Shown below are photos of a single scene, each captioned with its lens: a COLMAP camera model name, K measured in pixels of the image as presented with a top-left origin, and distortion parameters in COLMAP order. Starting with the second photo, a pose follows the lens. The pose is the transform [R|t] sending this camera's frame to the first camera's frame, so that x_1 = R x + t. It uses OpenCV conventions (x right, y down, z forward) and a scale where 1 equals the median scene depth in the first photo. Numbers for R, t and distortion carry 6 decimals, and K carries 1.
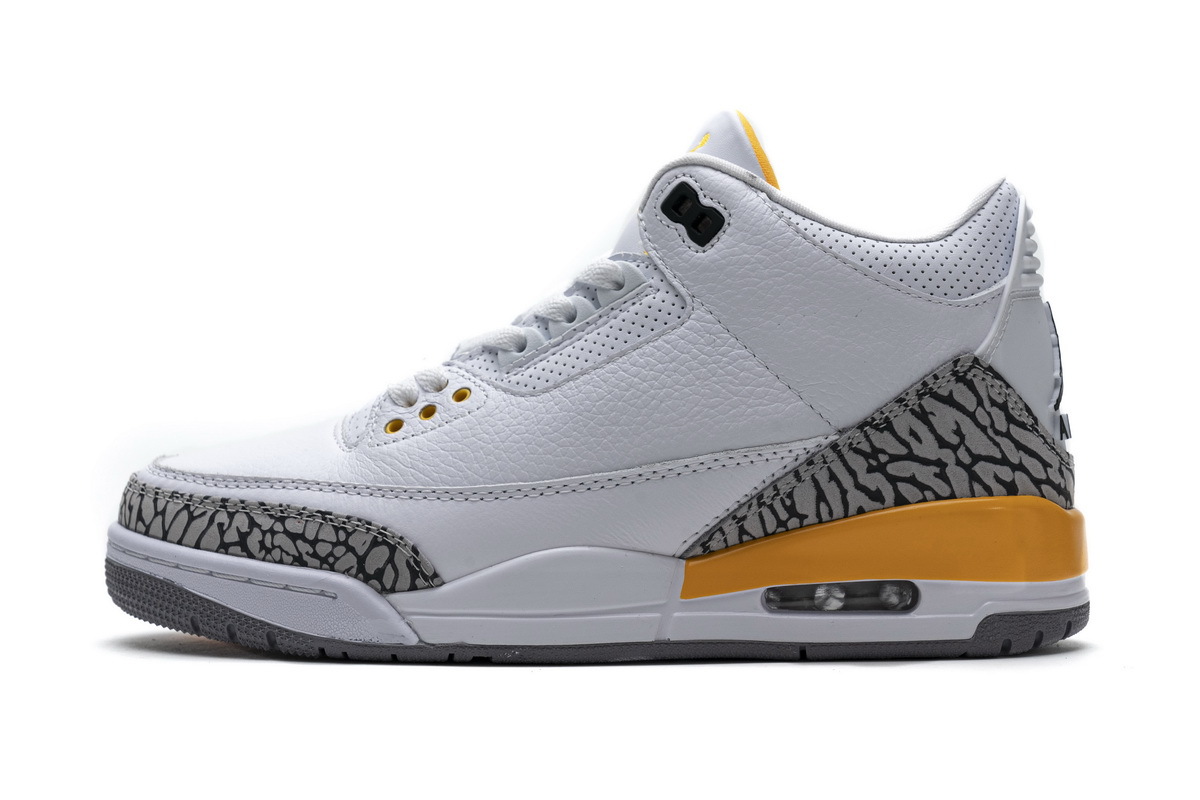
lens RADIAL K [[2348.5, 0, 605.6], [0, 2348.5, 390.6], [0, 0, 1]] dist [0.023765, 0.000000]
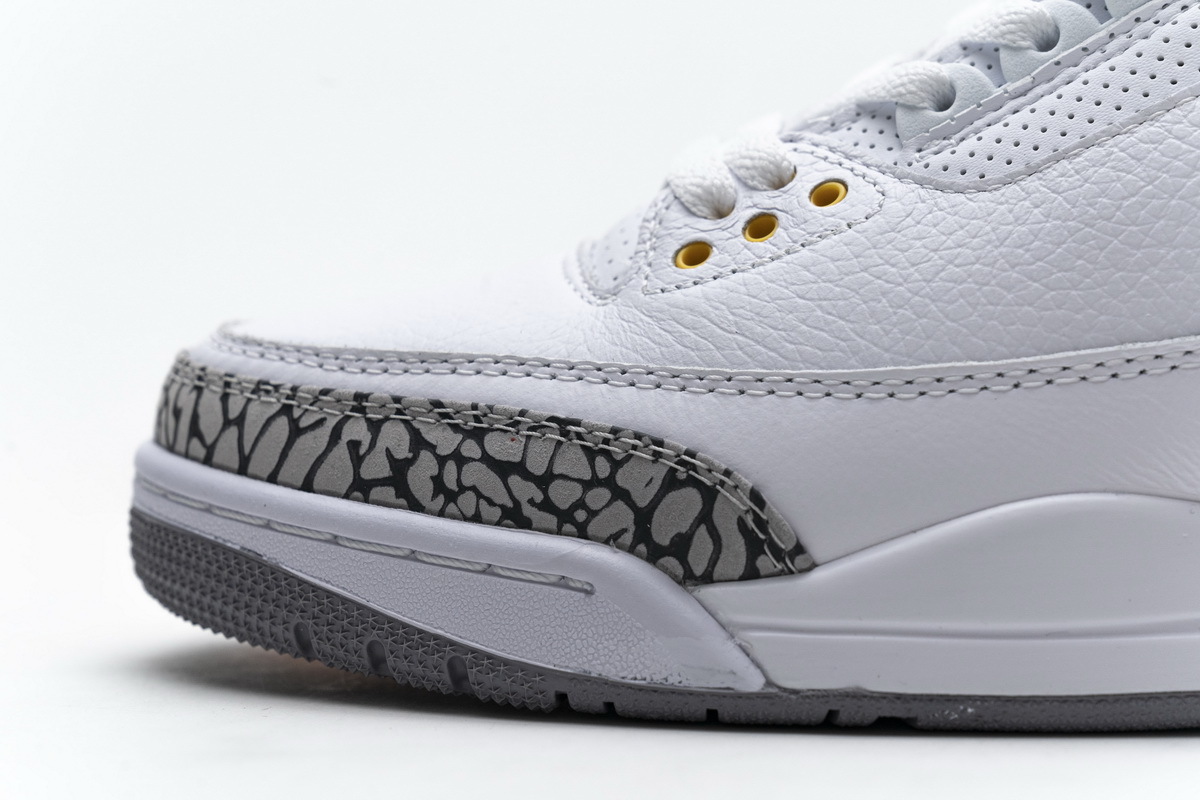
lens RADIAL K [[2348.5, 0, 591.8], [0, 2348.5, 401.9], [0, 0, 1]] dist [0.023765, 0.000000]
pose [[0.999788, 0.008164, -0.018906, -0.104743], [-0.007681, 0.999647, 0.025441, 0.035187], [0.019107, -0.025290, 0.999498, 0.502029]]
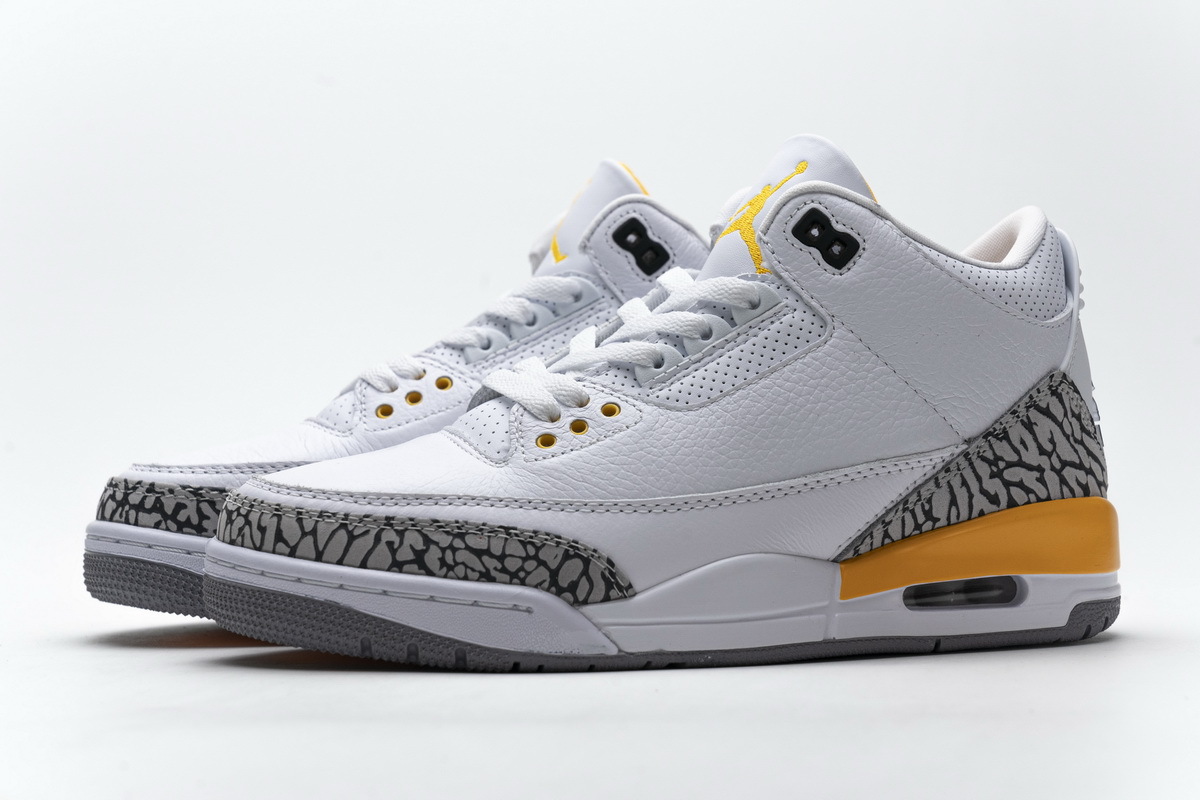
lens RADIAL K [[2348.5, 0, 604.9], [0, 2348.5, 402.8], [0, 0, 1]] dist [0.023765, 0.000000]
pose [[0.920300, -0.005371, 0.391176, -0.475398], [0.004866, 0.999986, 0.002282, -0.003698], [-0.391182, -0.000197, 0.920313, 0.058668]]
